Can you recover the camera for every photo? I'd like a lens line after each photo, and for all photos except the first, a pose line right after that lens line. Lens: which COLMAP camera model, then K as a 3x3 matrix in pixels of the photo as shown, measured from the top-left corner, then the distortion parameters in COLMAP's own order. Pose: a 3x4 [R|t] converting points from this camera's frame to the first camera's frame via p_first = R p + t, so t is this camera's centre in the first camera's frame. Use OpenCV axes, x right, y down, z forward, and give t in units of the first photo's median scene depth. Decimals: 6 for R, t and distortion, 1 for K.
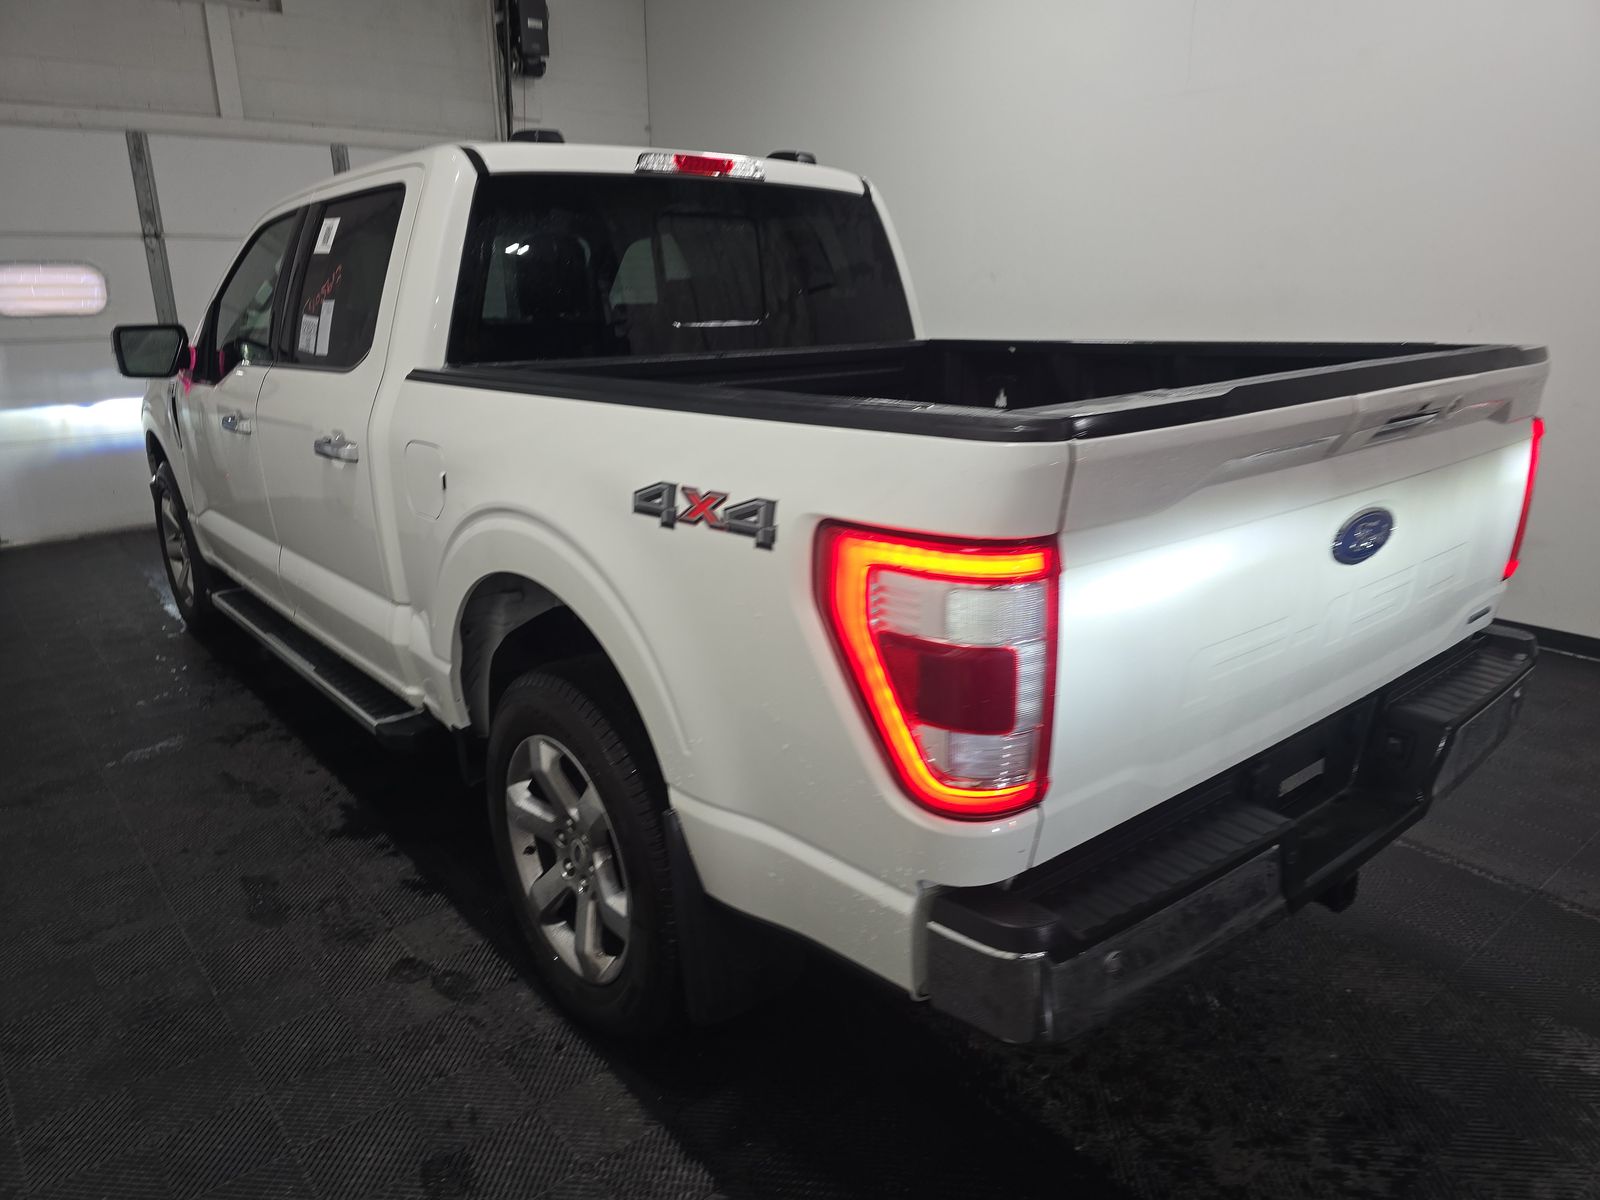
lens RADIAL K [[1075.2, 0, 800.0], [0, 1075.2, 600.0], [0, 0, 1]] dist [0.004415, -0.000834]
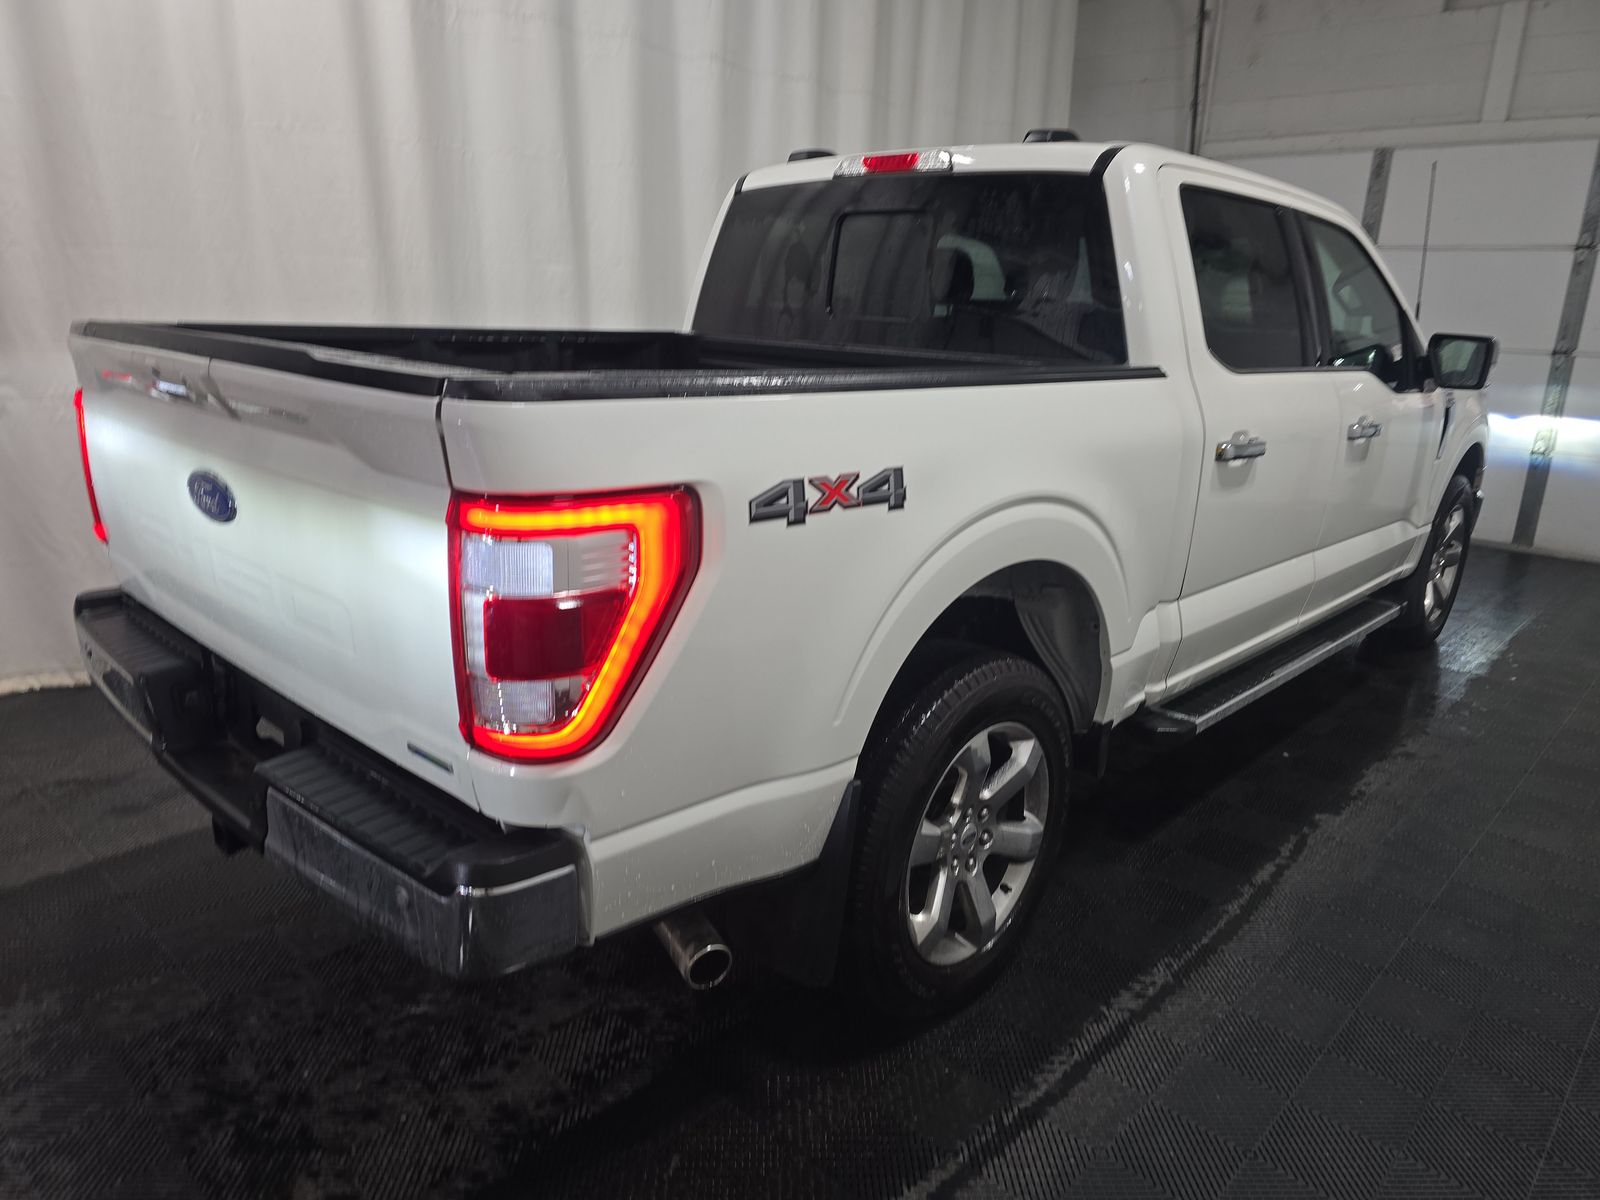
lens RADIAL K [[1069.7, 0, 804.3], [0, 1069.7, 622.1], [0, 0, 1]] dist [0.026916, 0.001010]
pose [[0.134383, 0.299666, -0.944532, 0.993539], [-0.307717, 0.918675, 0.247682, -0.235274], [0.941940, 0.257364, 0.215667, 0.824553]]
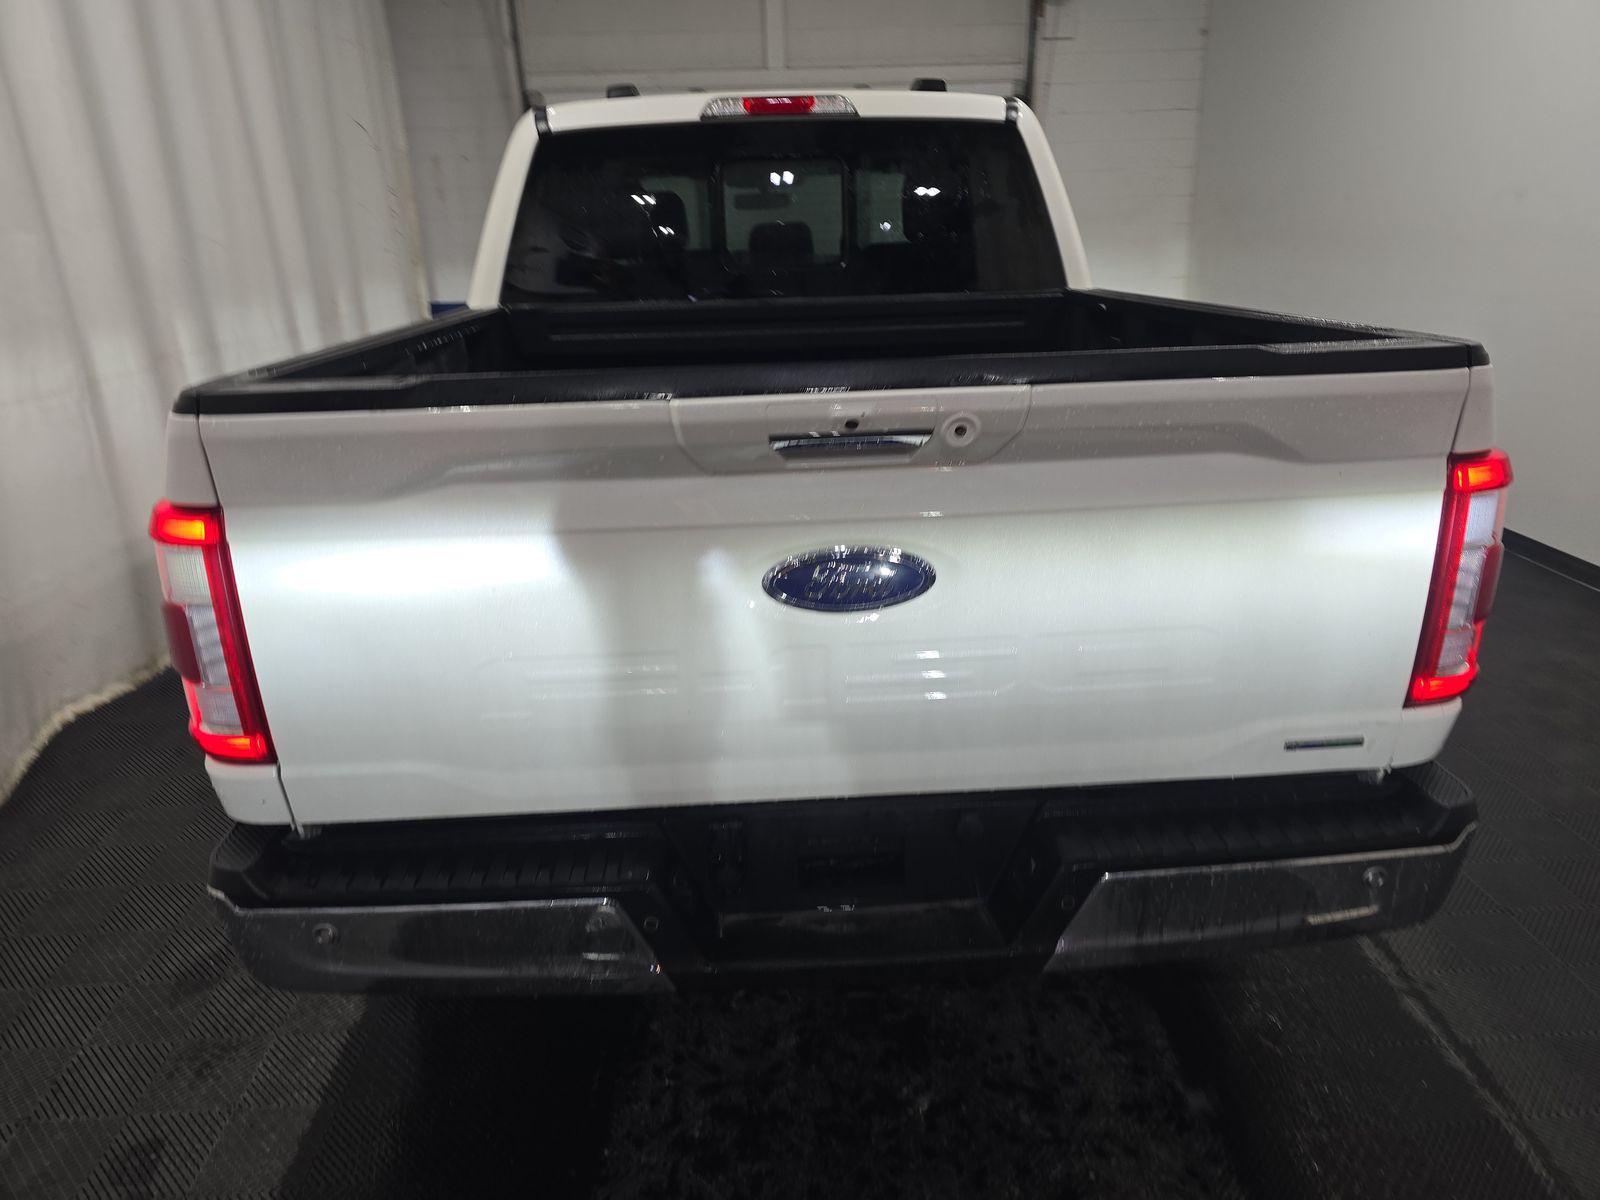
lens RADIAL K [[1075.2, 0, 800.0], [0, 1075.2, 600.0], [0, 0, 1]] dist [0.004415, -0.000834]
pose [[0.809733, 0.185165, -0.556818, 0.557302], [-0.148515, 0.982682, 0.110810, -0.073619], [0.567694, -0.007031, 0.823210, 0.201788]]
